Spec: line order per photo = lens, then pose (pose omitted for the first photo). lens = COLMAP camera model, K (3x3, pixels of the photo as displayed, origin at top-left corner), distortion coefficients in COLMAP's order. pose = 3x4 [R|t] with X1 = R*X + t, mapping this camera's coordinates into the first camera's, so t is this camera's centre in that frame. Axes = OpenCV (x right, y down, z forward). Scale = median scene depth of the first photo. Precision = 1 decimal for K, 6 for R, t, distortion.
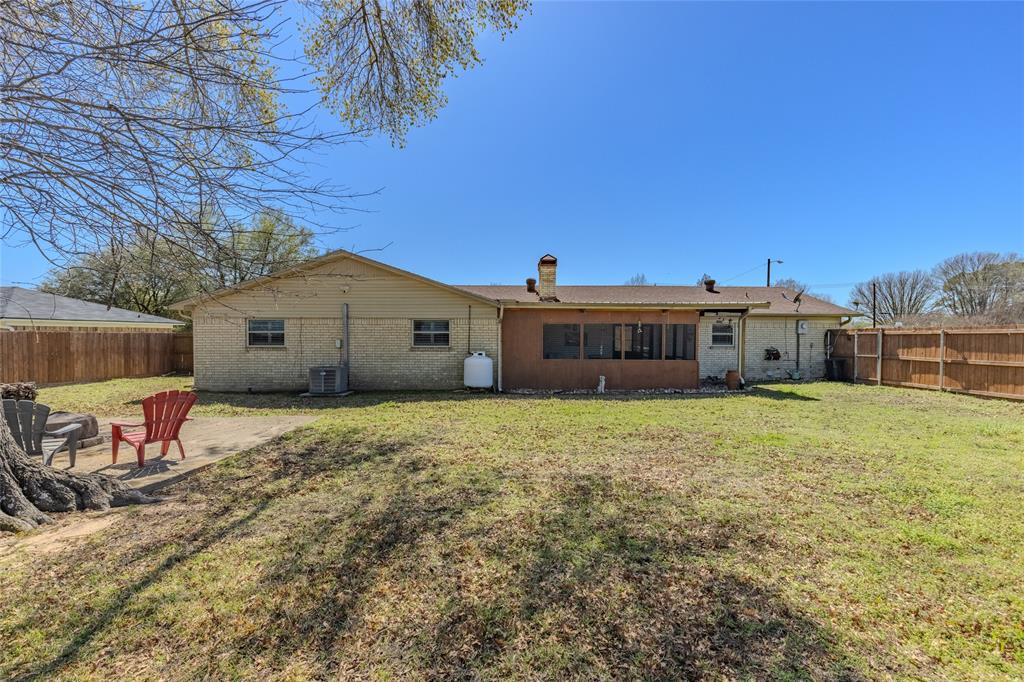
lens RADIAL K [[465.2, 0, 511.6], [0, 465.2, 340.8], [0, 0, 1]] dist [0.001642, -0.001237]
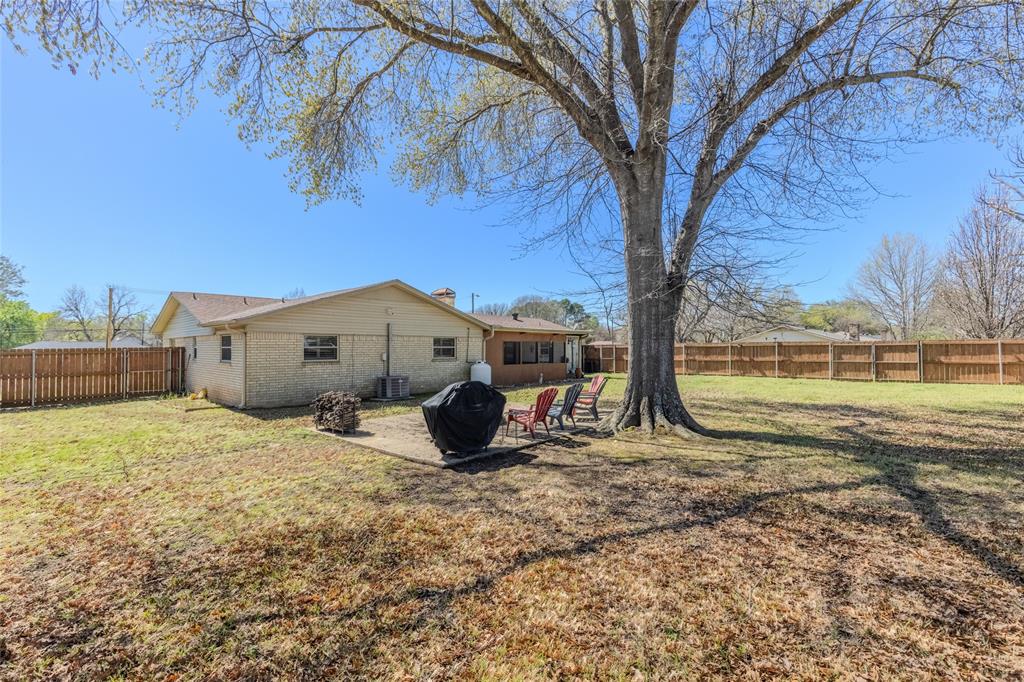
lens RADIAL K [[465.2, 0, 504.9], [0, 465.2, 343.3], [0, 0, 1]] dist [0.001642, -0.001237]
pose [[0.691166, 0.004397, 0.722682, -1.010380], [0.015259, 0.999670, -0.020675, 0.000655], [-0.722534, 0.025317, 0.690871, -0.040826]]
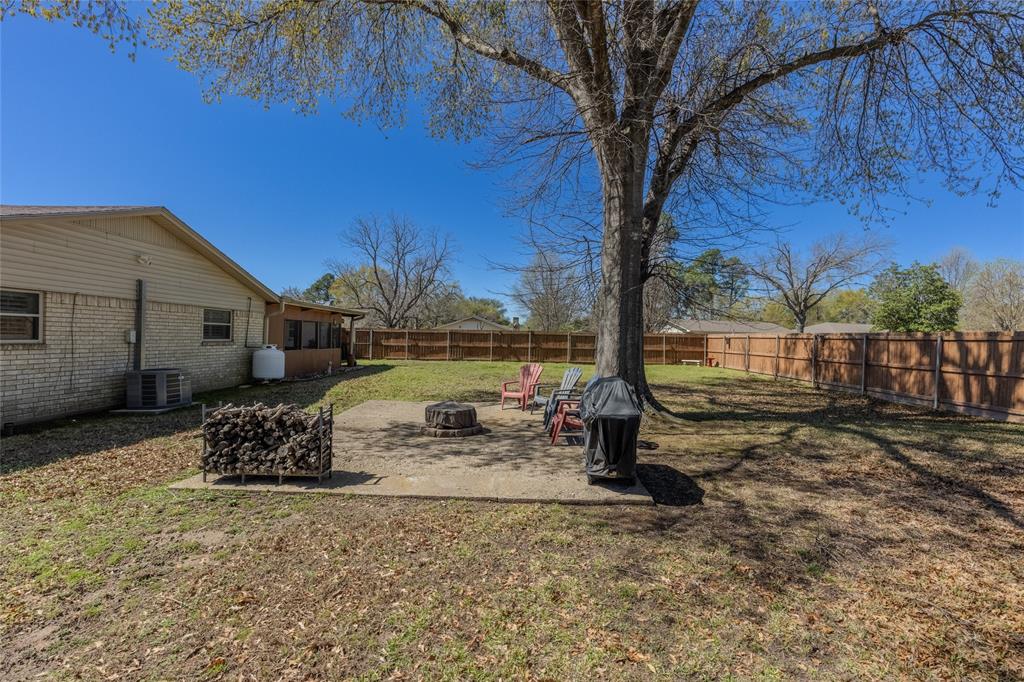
lens RADIAL K [[465.2, 0, 515.0], [0, 465.2, 340.8], [0, 0, 1]] dist [0.001642, -0.001237]
pose [[0.022940, -0.009030, 0.999696, -1.038065], [-0.010296, 0.999904, 0.009268, -0.000327], [-0.999684, -0.010506, 0.022845, 0.416793]]
